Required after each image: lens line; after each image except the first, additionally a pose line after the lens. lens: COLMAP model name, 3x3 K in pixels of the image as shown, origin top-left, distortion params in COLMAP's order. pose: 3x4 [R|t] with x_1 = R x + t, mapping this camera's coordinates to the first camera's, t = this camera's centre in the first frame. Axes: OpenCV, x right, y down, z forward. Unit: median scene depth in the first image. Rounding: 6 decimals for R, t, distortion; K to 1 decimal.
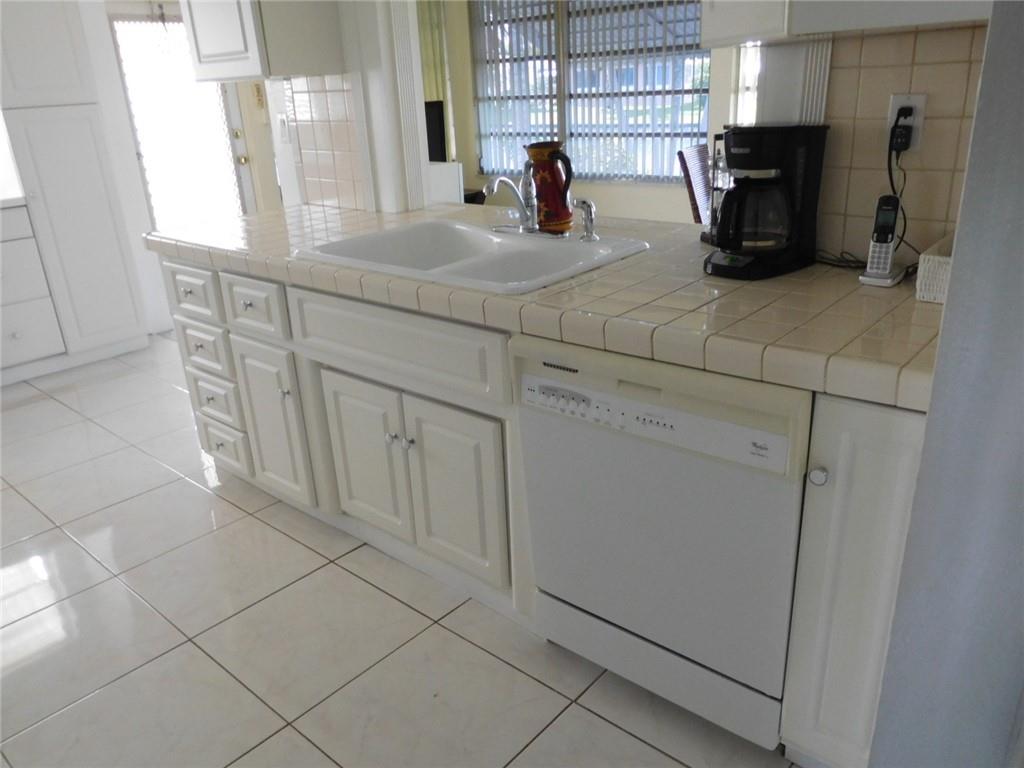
lens RADIAL K [[751.1, 0, 512.0], [0, 751.1, 384.0], [0, 0, 1]] dist [-0.072438, 0.000600]
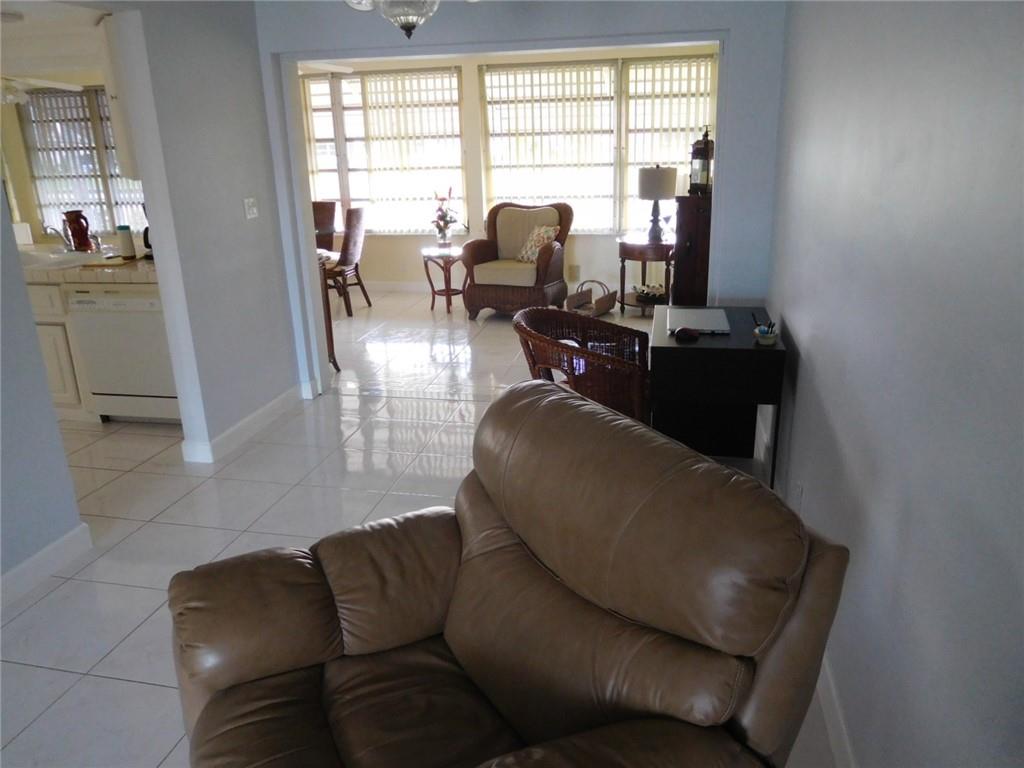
lens RADIAL K [[749.9, 0, 515.8], [0, 749.9, 382.2], [0, 0, 1]] dist [-0.009003, -0.003202]
pose [[0.872718, -0.129541, 0.470725, 0.081728], [0.166610, 0.985300, -0.037743, 0.461663], [-0.458916, 0.111367, 0.881472, -1.443262]]
